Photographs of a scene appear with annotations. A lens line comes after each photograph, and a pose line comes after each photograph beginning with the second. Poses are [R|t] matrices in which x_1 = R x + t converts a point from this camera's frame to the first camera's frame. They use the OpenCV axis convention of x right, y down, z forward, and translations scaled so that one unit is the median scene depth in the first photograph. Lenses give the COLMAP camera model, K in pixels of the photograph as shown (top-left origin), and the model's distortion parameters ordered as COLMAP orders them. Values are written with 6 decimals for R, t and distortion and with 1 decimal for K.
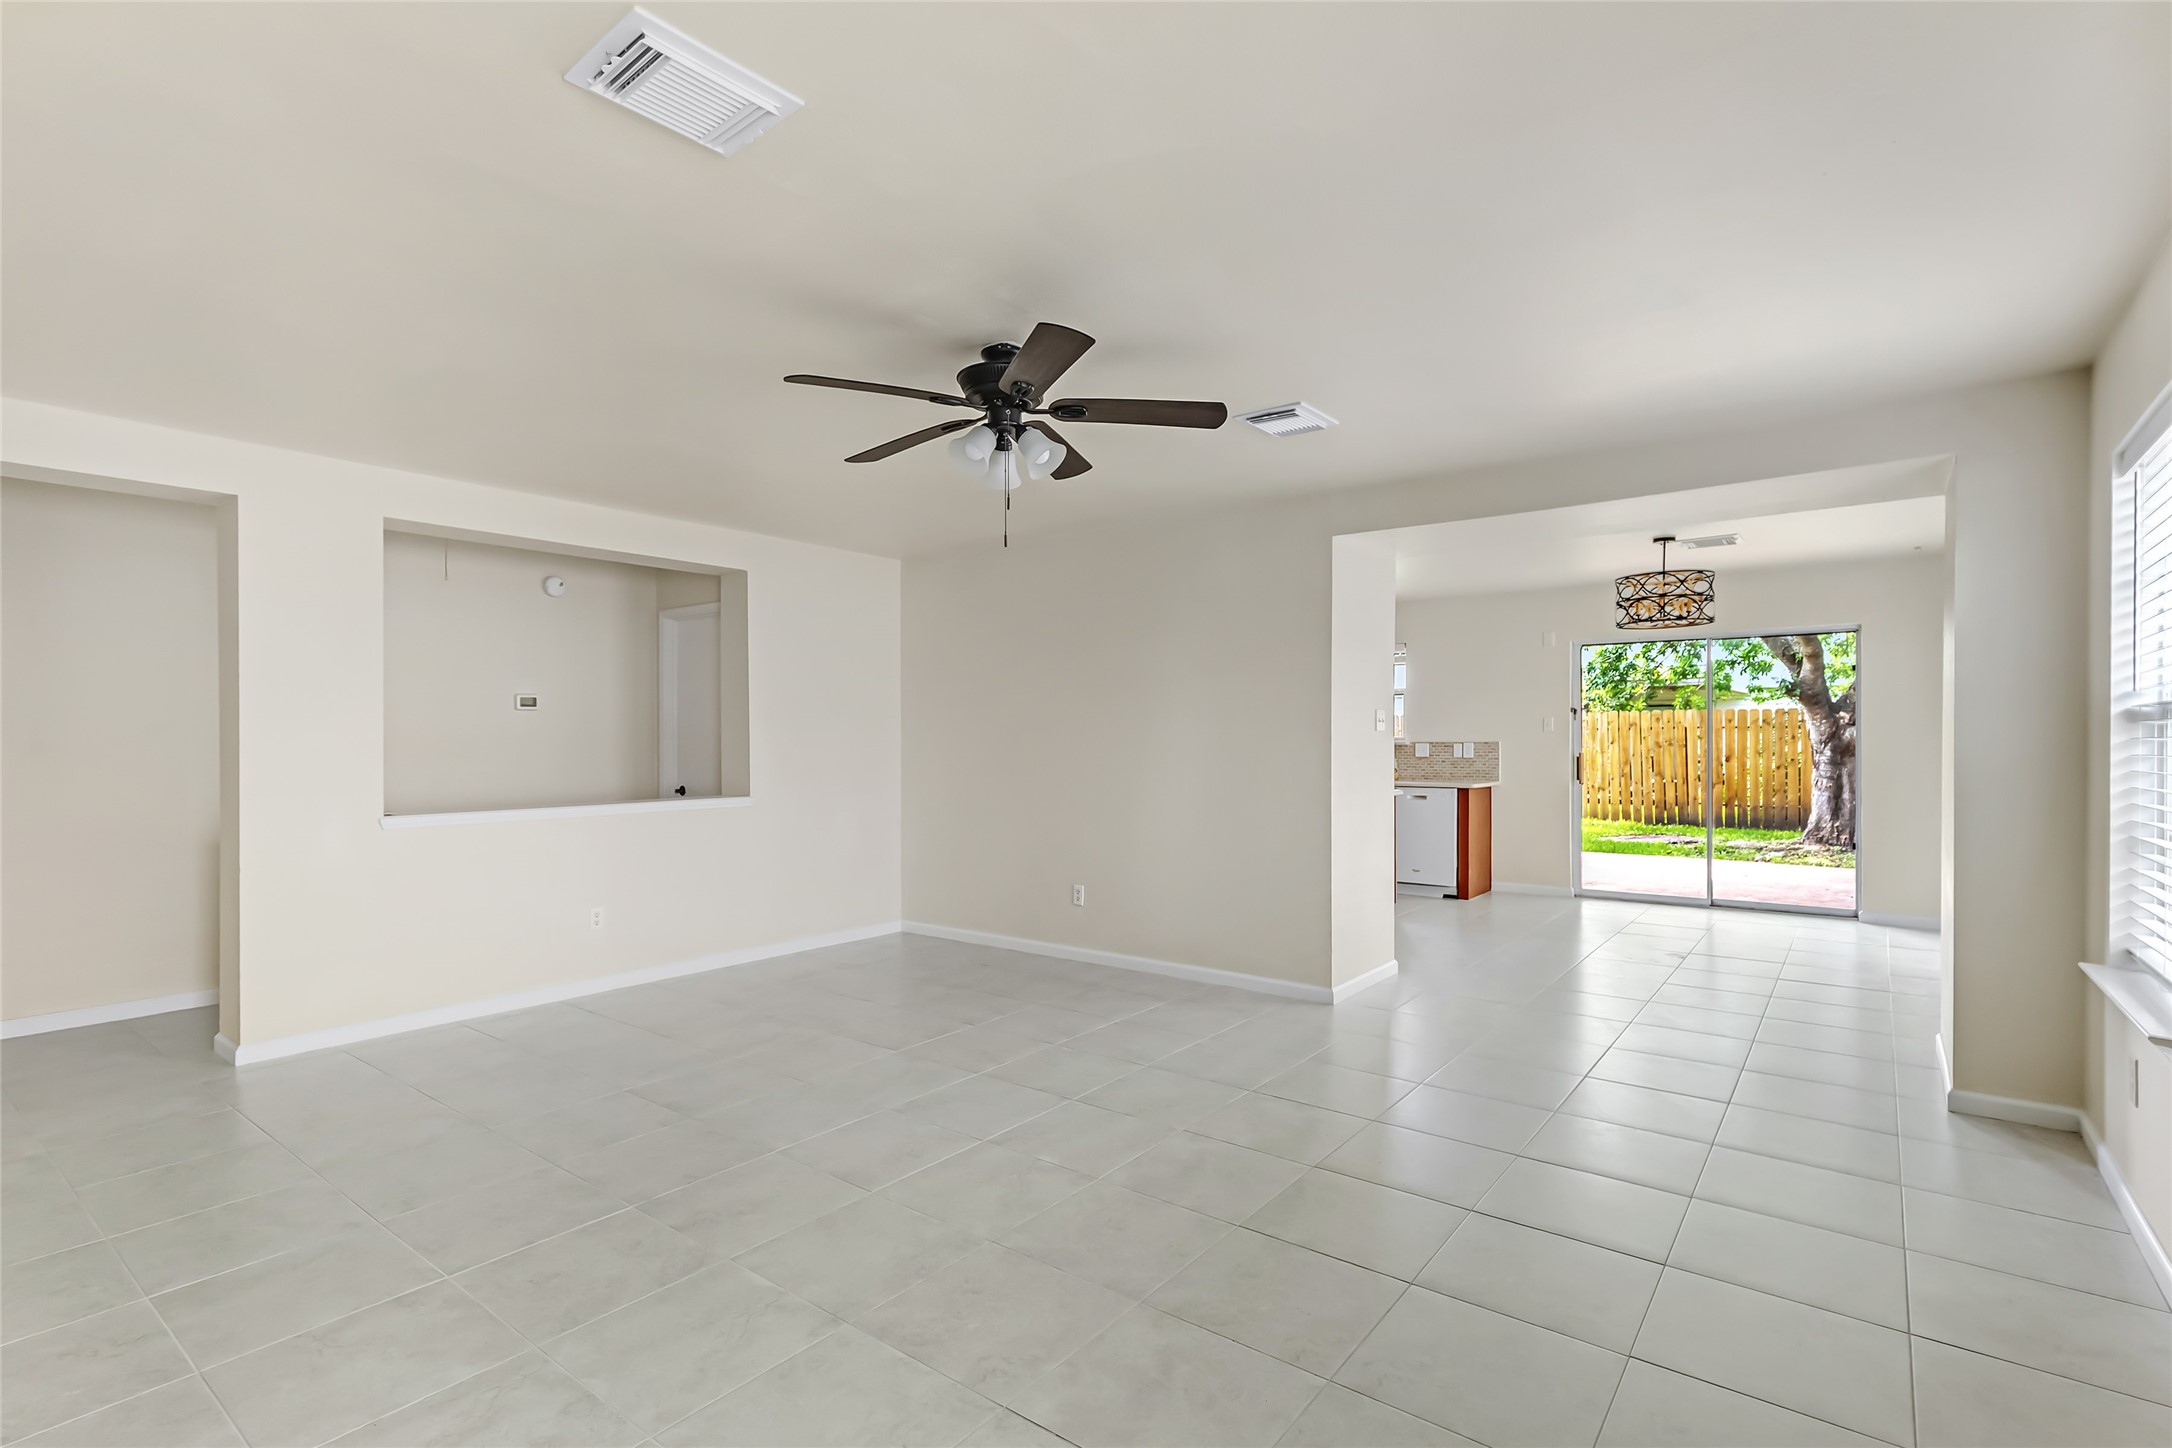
lens RADIAL K [[1006.0, 0, 1076.6], [0, 1006.0, 739.4], [0, 0, 1]] dist [0.003394, -0.000696]
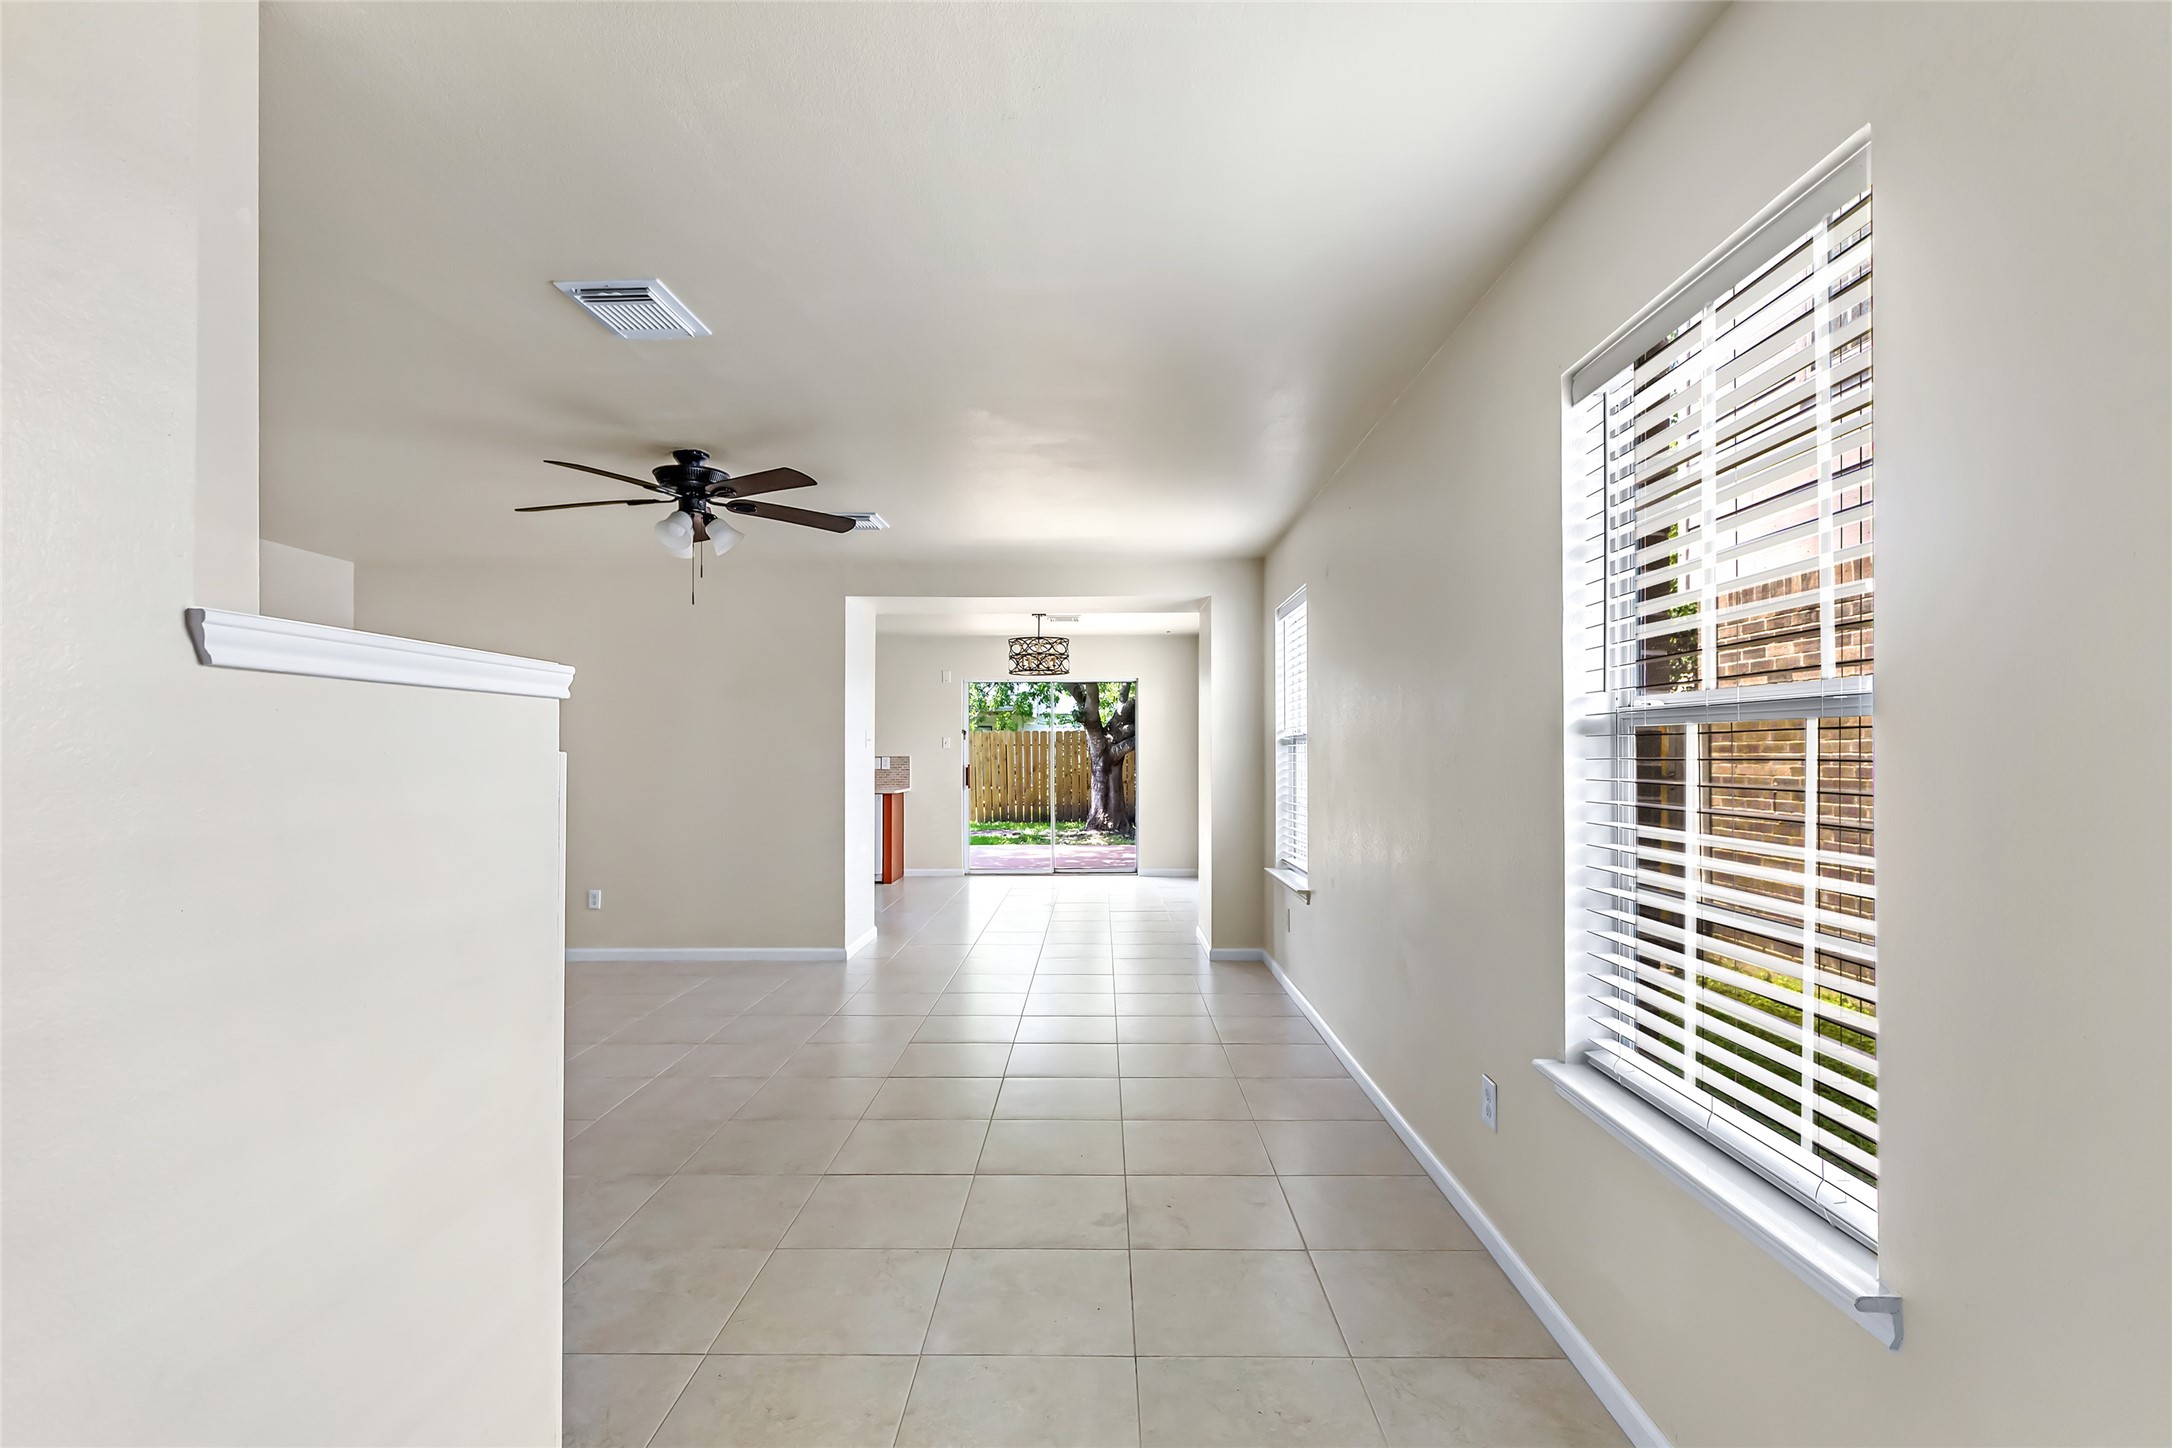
lens RADIAL K [[1006.0, 0, 1057.6], [0, 1006.0, 759.2], [0, 0, 1]] dist [0.003394, -0.000696]
pose [[0.809020, -0.004888, 0.587761, -0.116927], [0.002412, 0.999985, 0.004996, 0.000022], [-0.587776, -0.002624, 0.809019, -0.083174]]
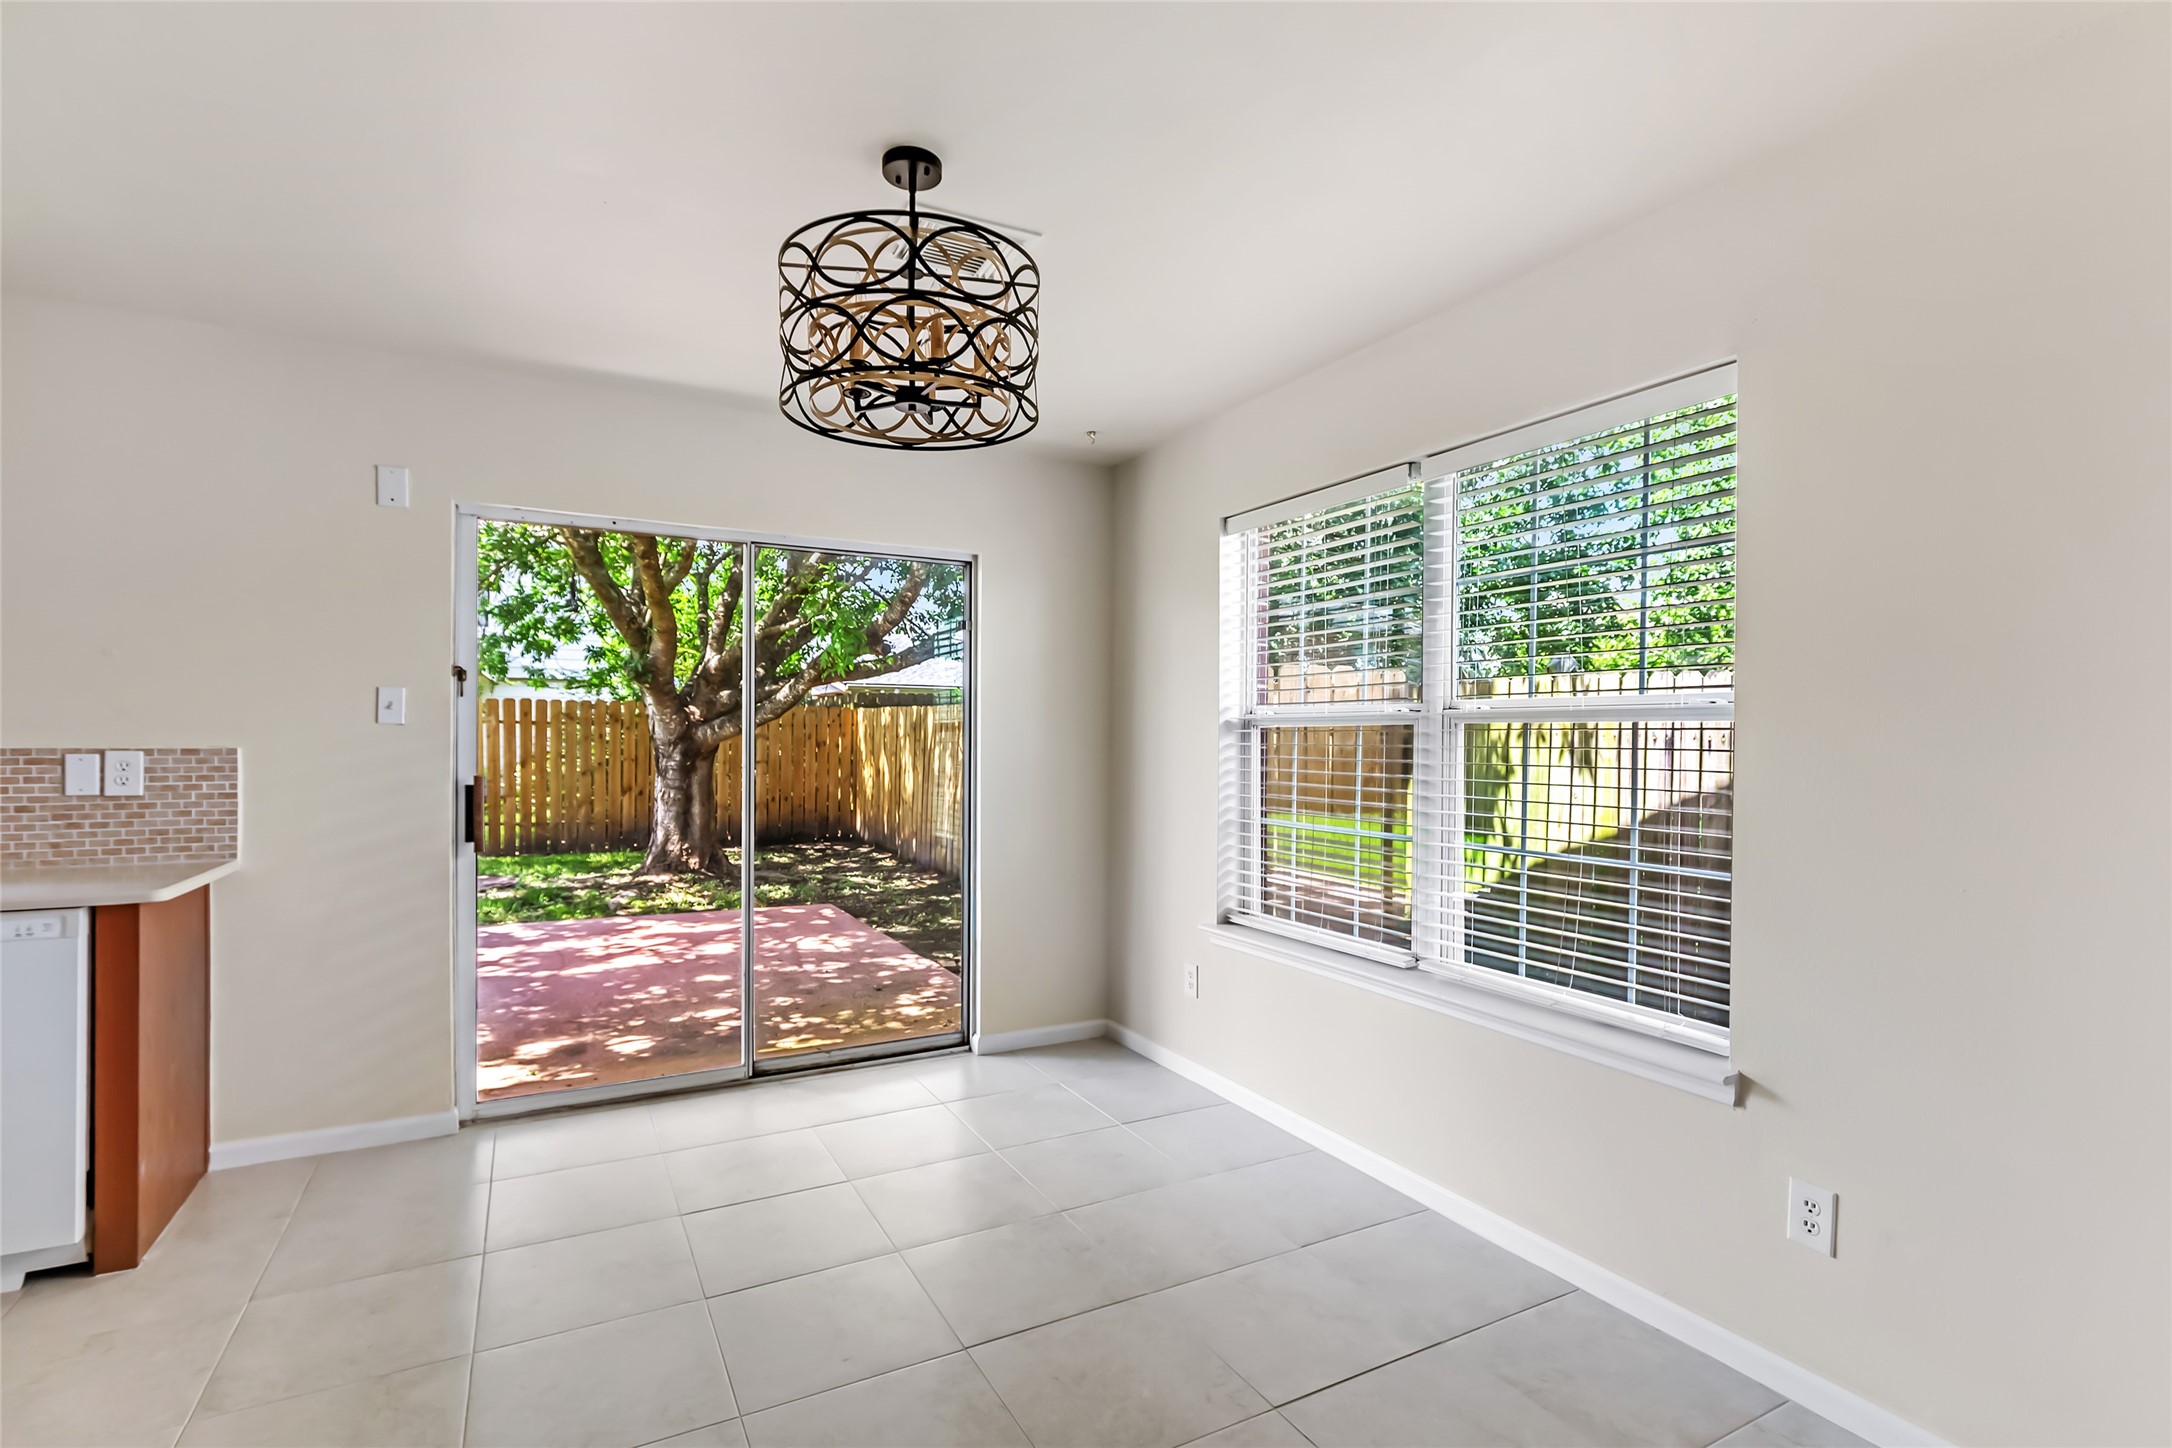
lens RADIAL K [[1006.0, 0, 1085.3], [0, 1006.0, 753.5], [0, 0, 1]] dist [0.003394, -0.000696]
pose [[0.387757, -0.006577, 0.921738, 0.146707], [-0.012494, 0.999845, 0.012391, -0.003006], [-0.921677, -0.016321, 0.387615, 0.413941]]
